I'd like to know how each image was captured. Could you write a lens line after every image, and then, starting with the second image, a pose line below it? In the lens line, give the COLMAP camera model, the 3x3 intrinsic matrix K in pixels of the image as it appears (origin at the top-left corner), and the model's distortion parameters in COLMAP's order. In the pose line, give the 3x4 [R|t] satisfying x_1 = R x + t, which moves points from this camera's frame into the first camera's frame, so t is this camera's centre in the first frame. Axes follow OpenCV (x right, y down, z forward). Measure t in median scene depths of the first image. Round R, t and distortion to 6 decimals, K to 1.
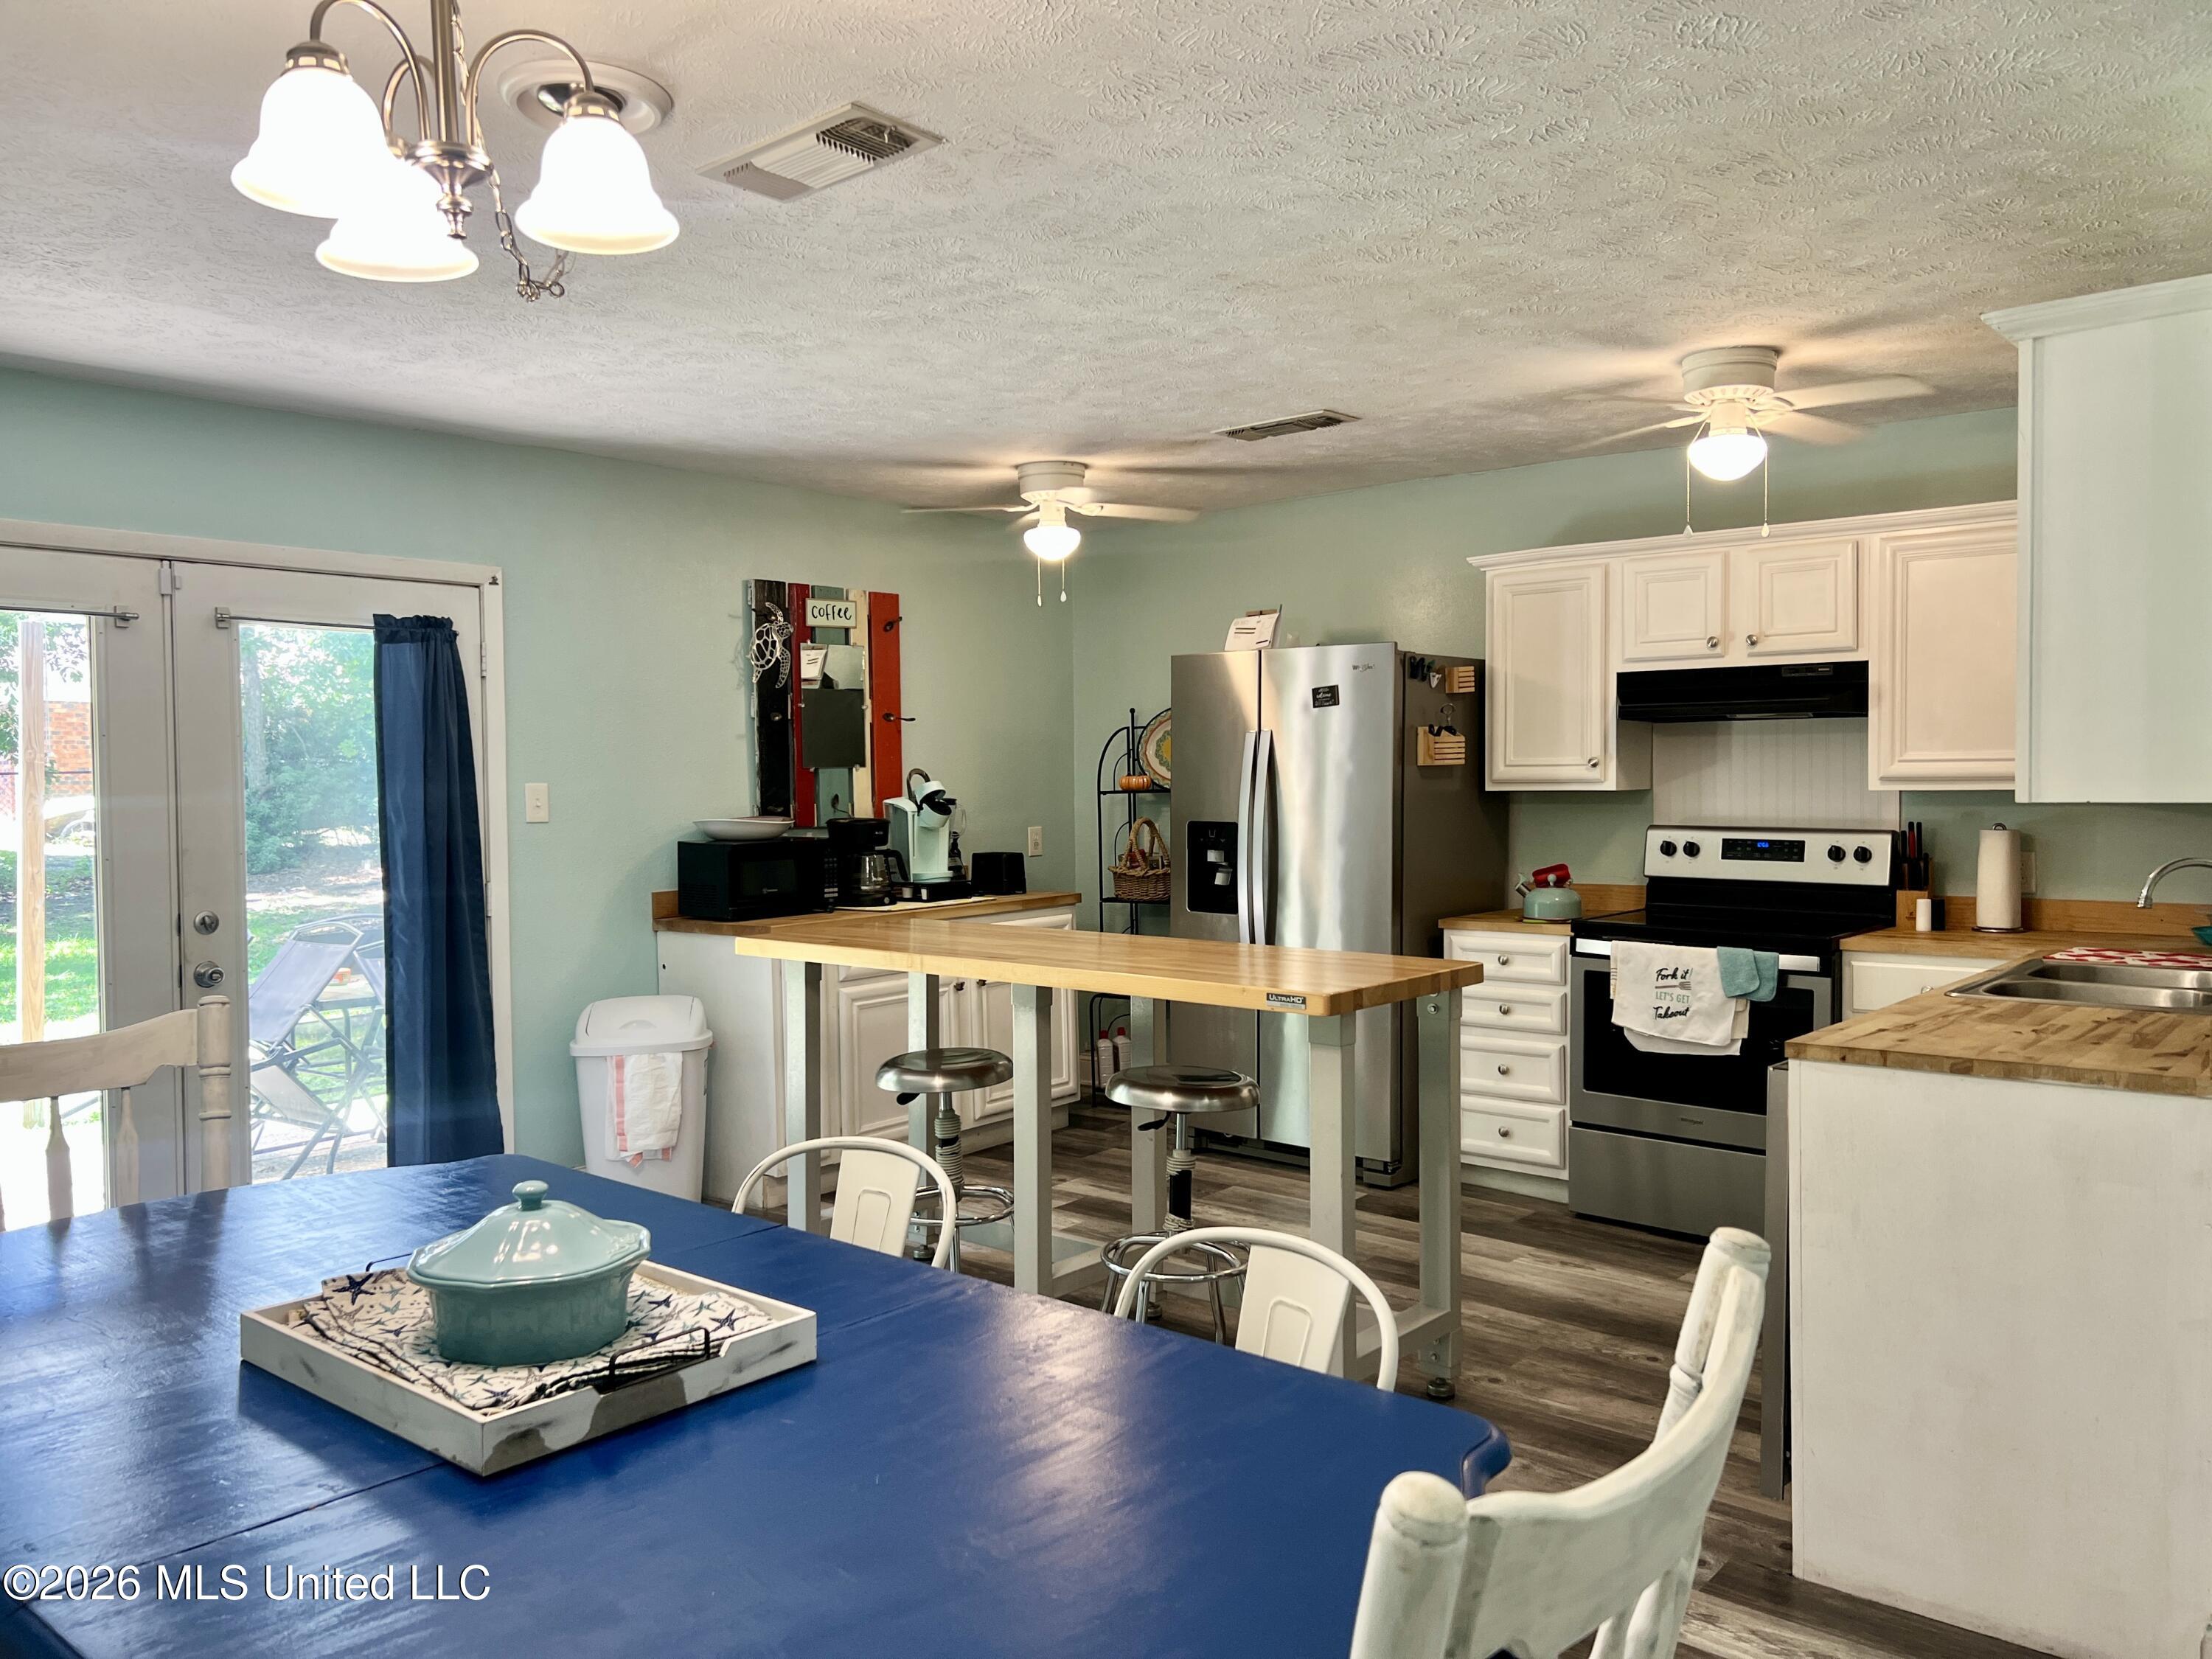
lens RADIAL K [[1662.0, 0, 1096.6], [0, 1662.0, 824.5], [0, 0, 1]] dist [0.050774, -0.058046]
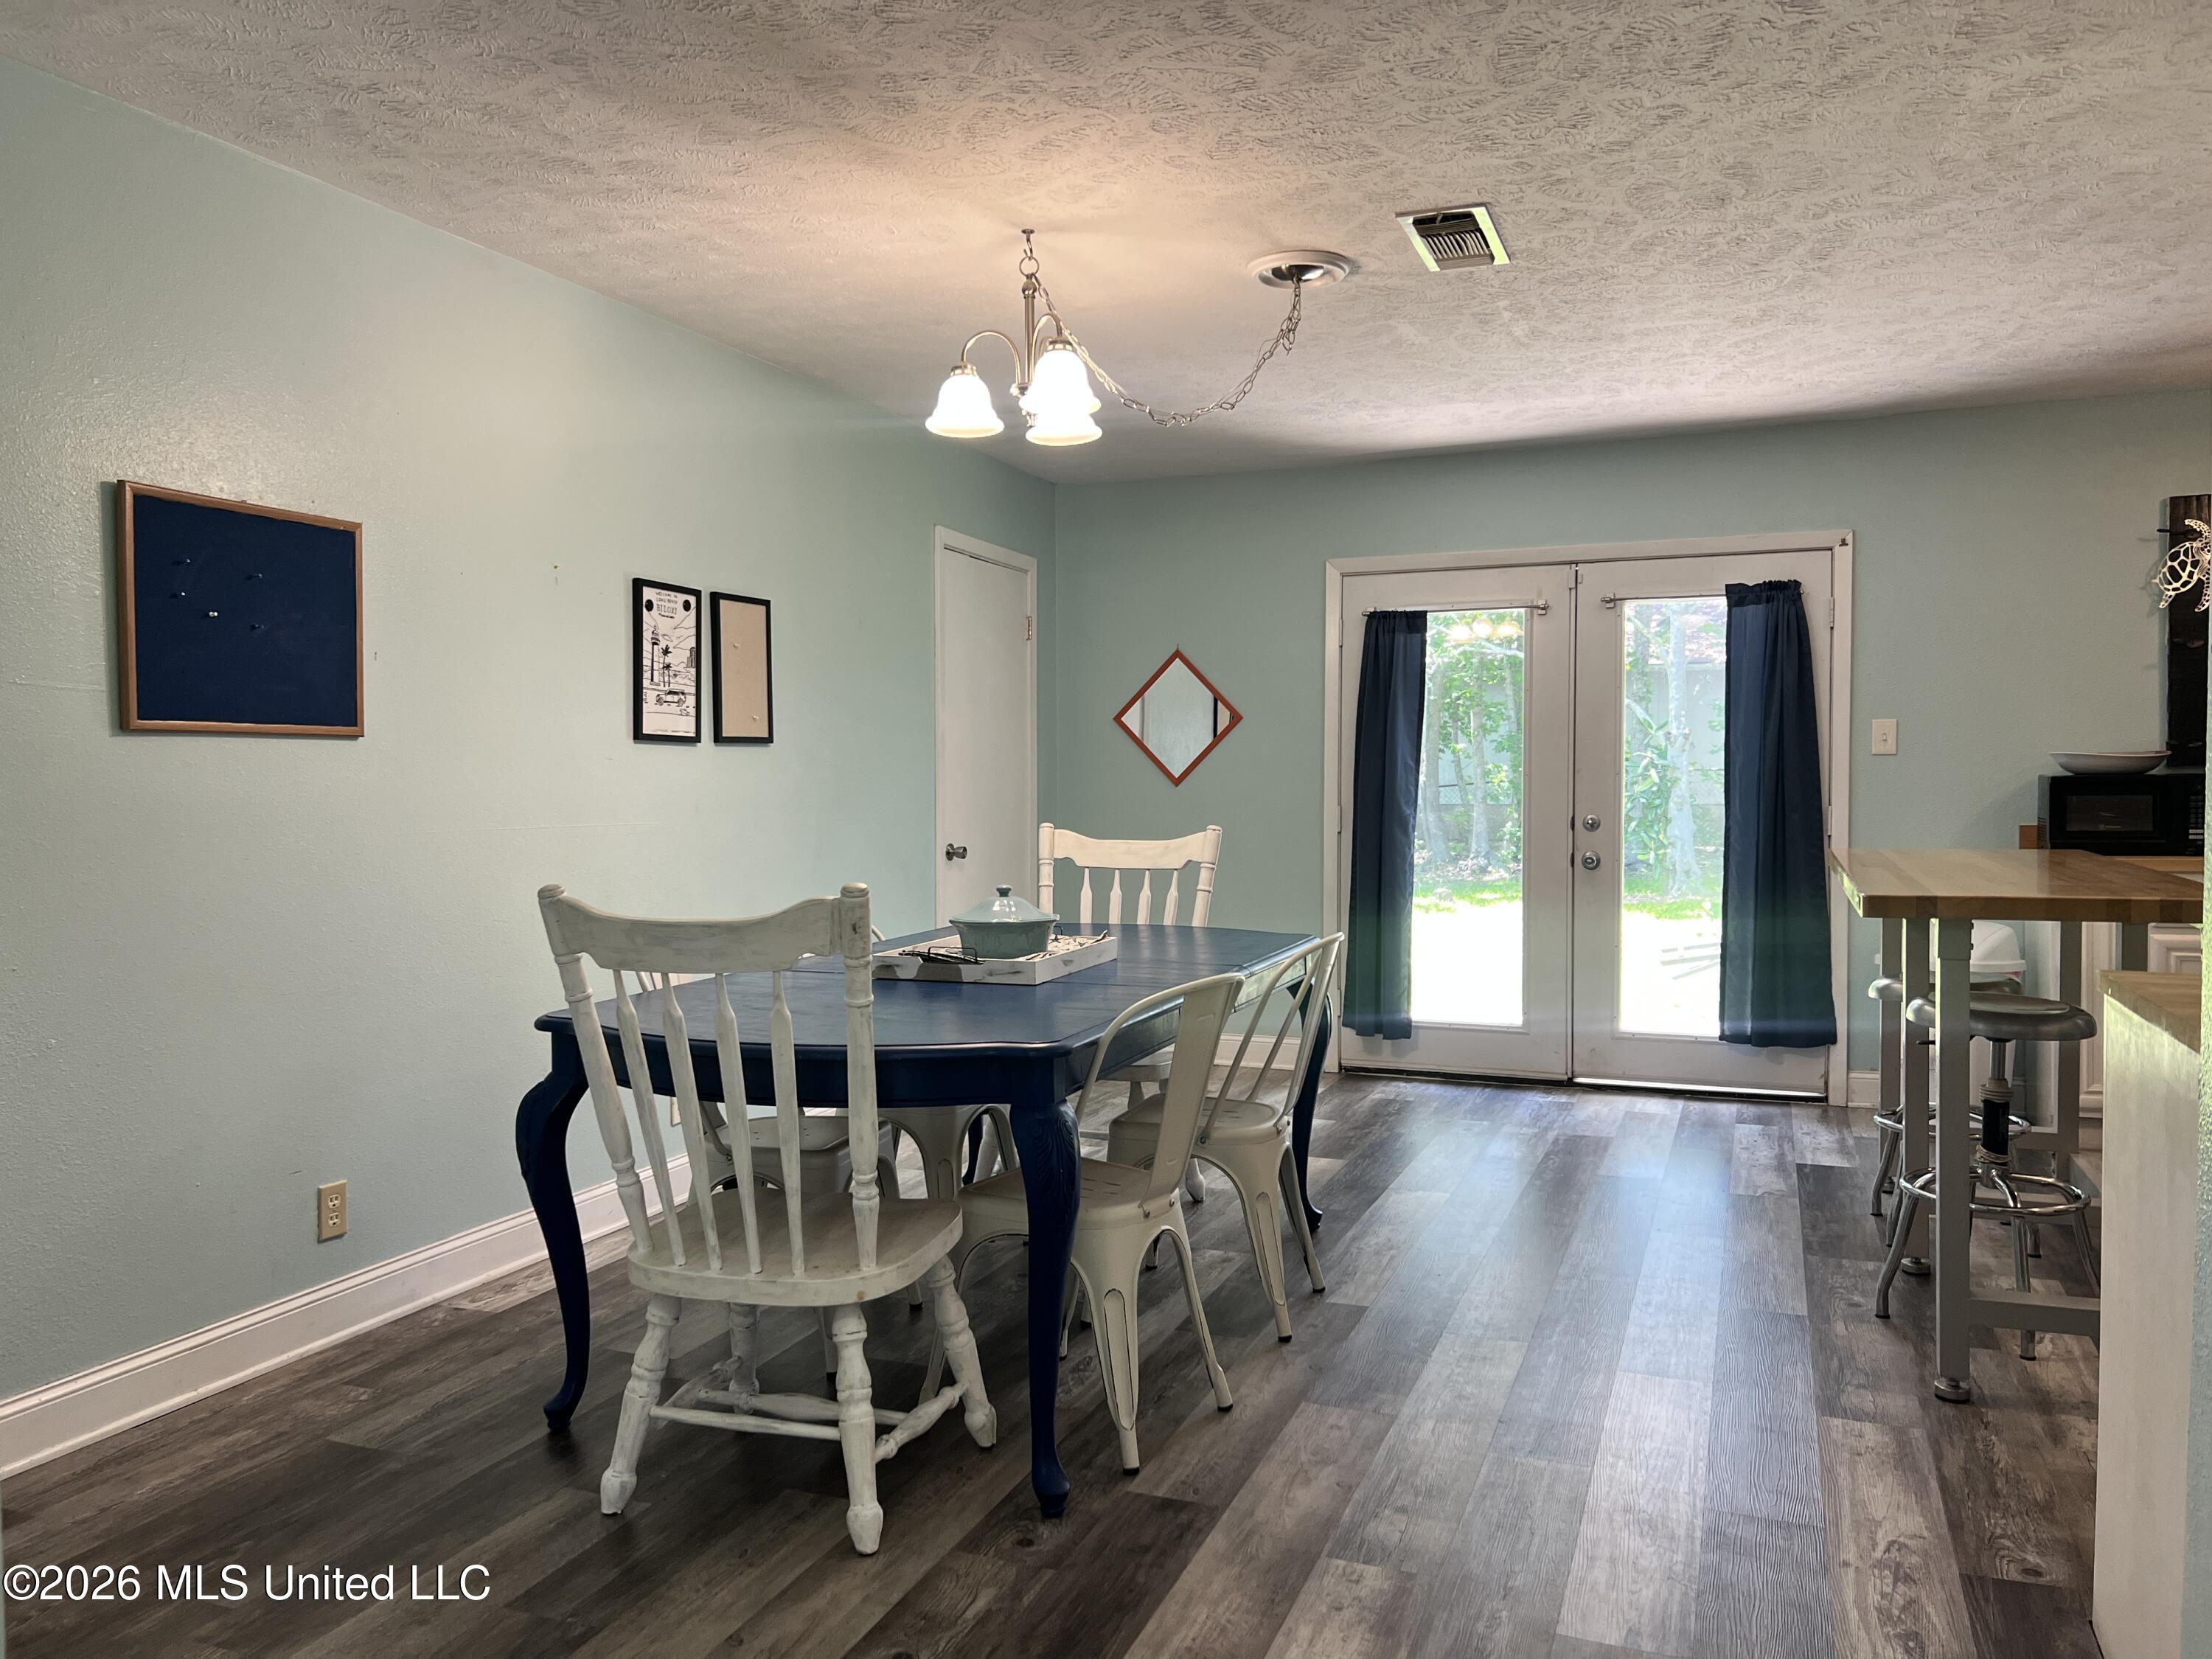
lens RADIAL K [[1662.0, 0, 1091.7], [0, 1662.0, 834.4], [0, 0, 1]] dist [0.050774, -0.058046]
pose [[0.320257, 0.040636, -0.946459, 0.570016], [-0.023906, 0.999108, 0.034808, 0.026263], [0.947029, 0.011478, 0.320943, 0.151490]]
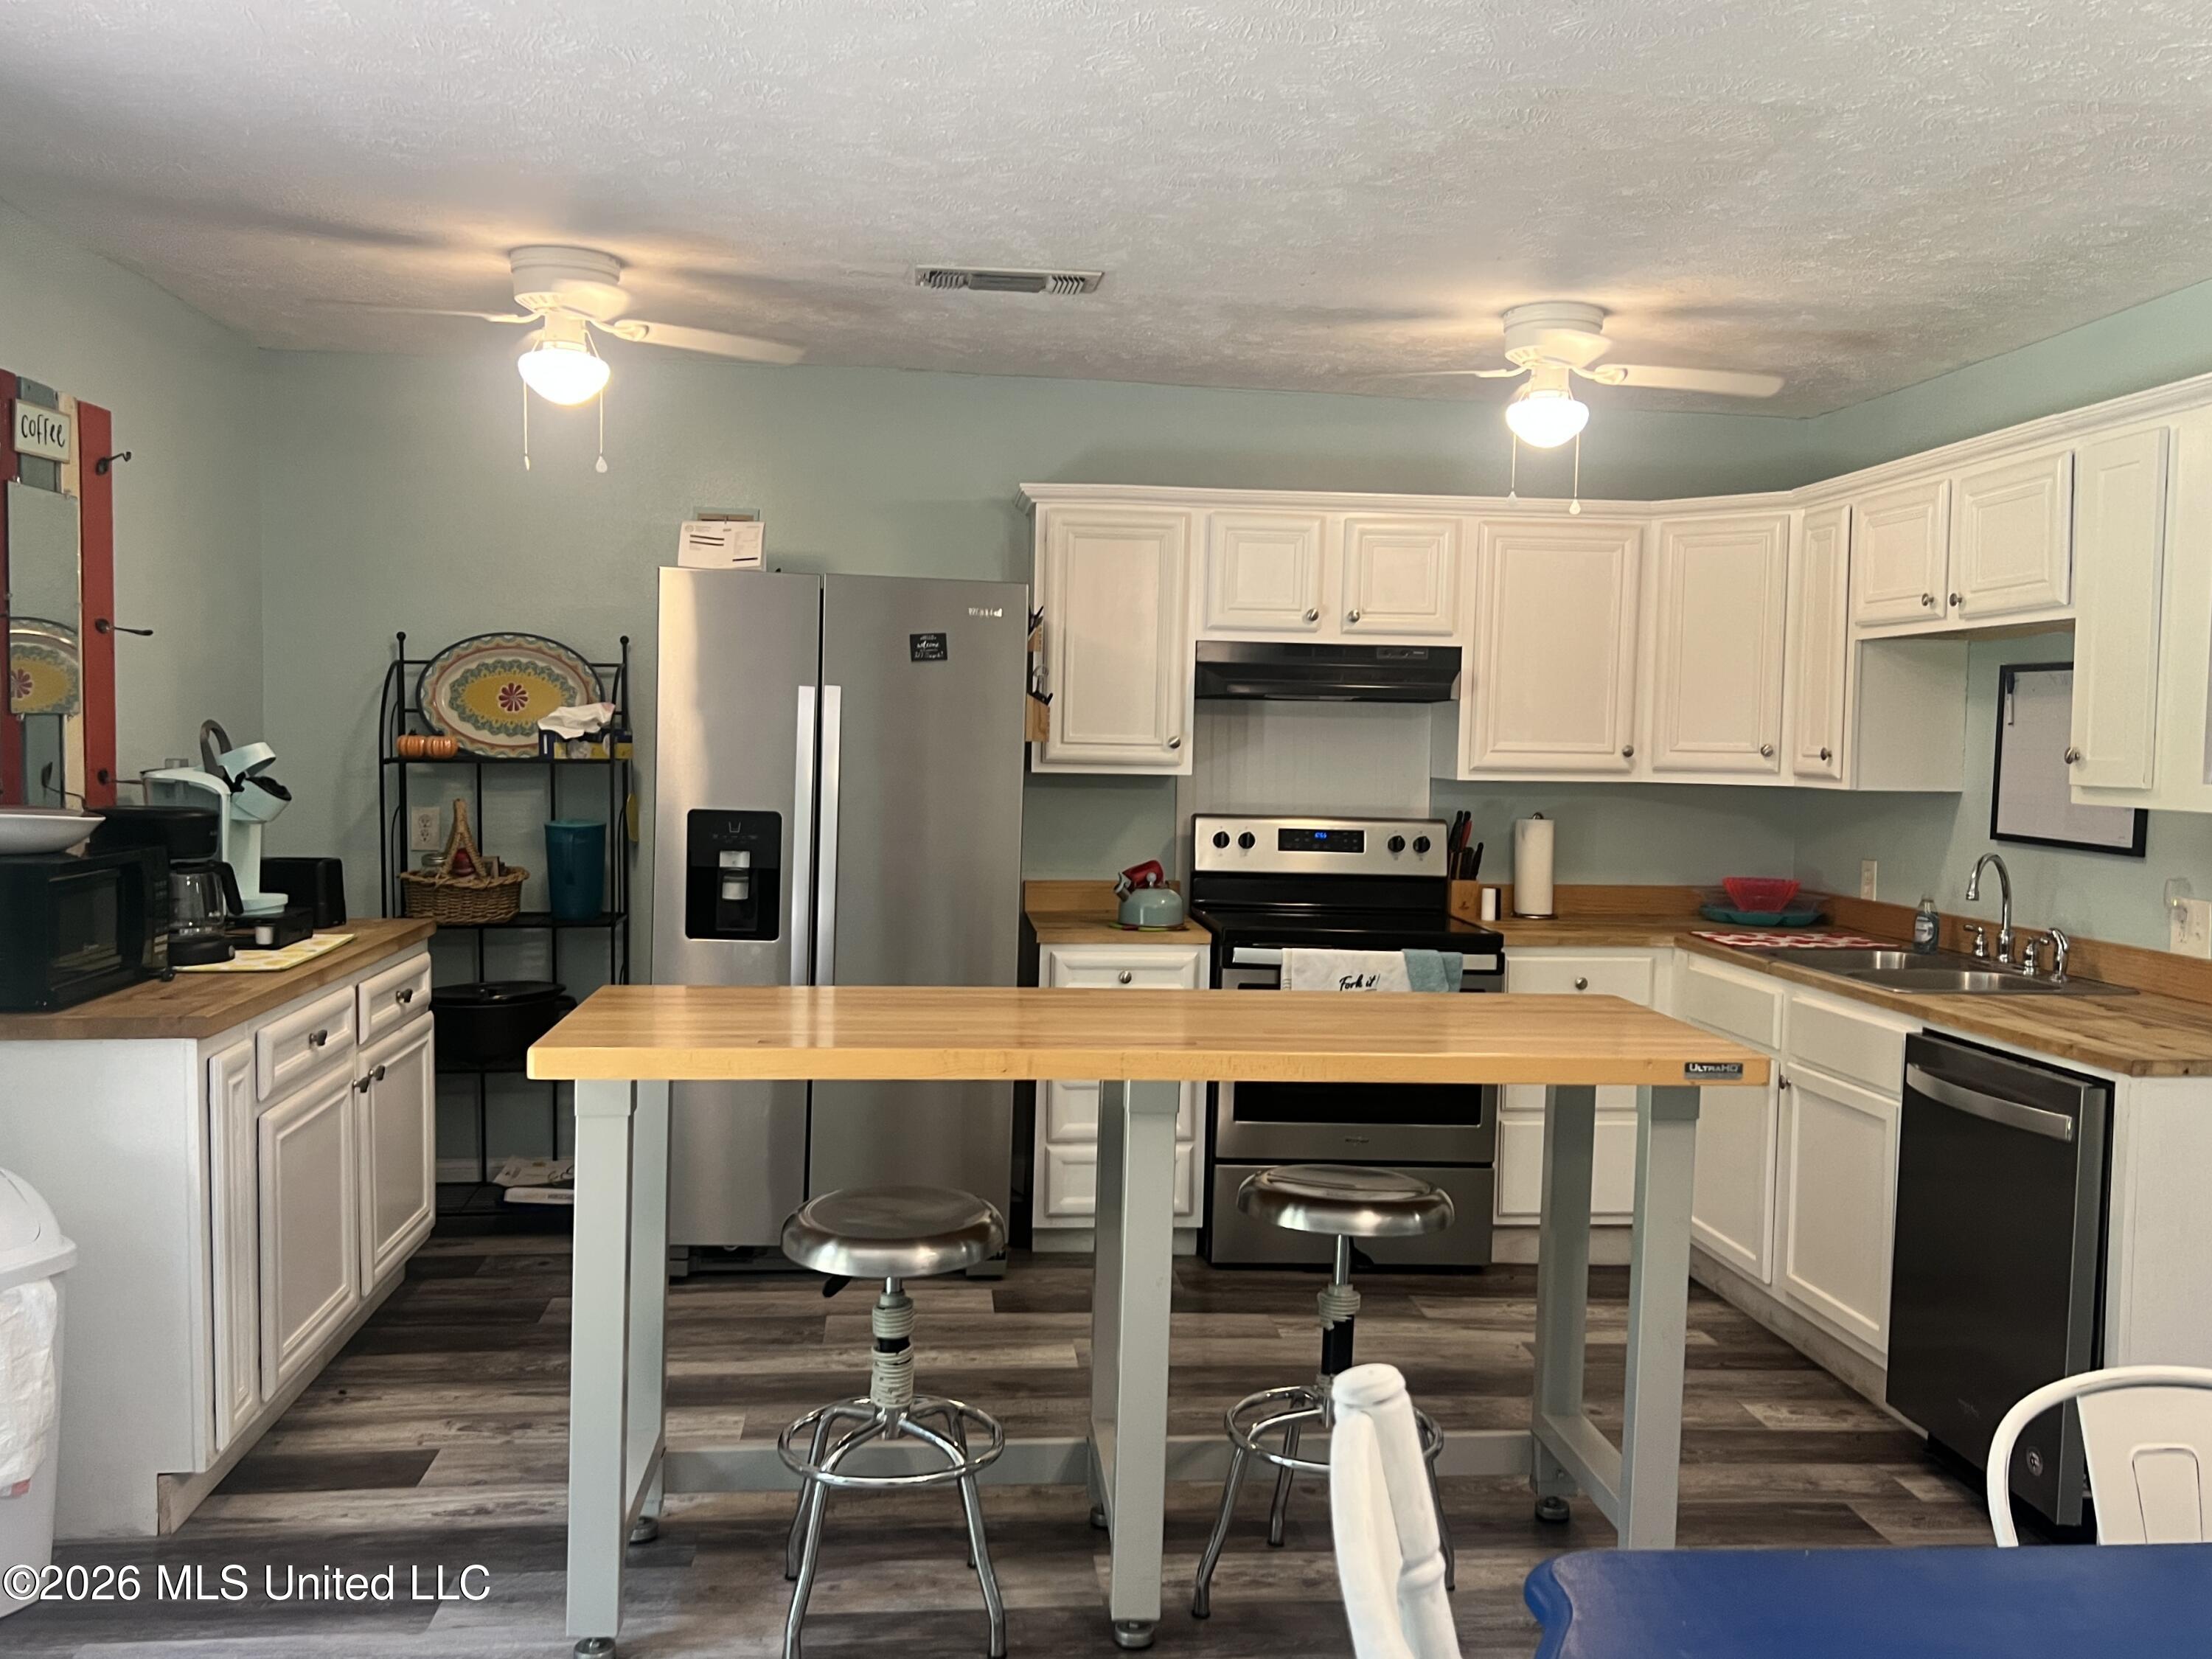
lens RADIAL K [[1848.5, 0, 1097.1], [0, 1848.5, 844.3], [0, 0, 1]] dist [0.048803, -0.050156]
pose [[0.688674, -0.019190, 0.724817, -0.441252], [-0.005758, 0.999473, 0.031933, -0.015344], [-0.725048, -0.026165, 0.688201, 0.383773]]
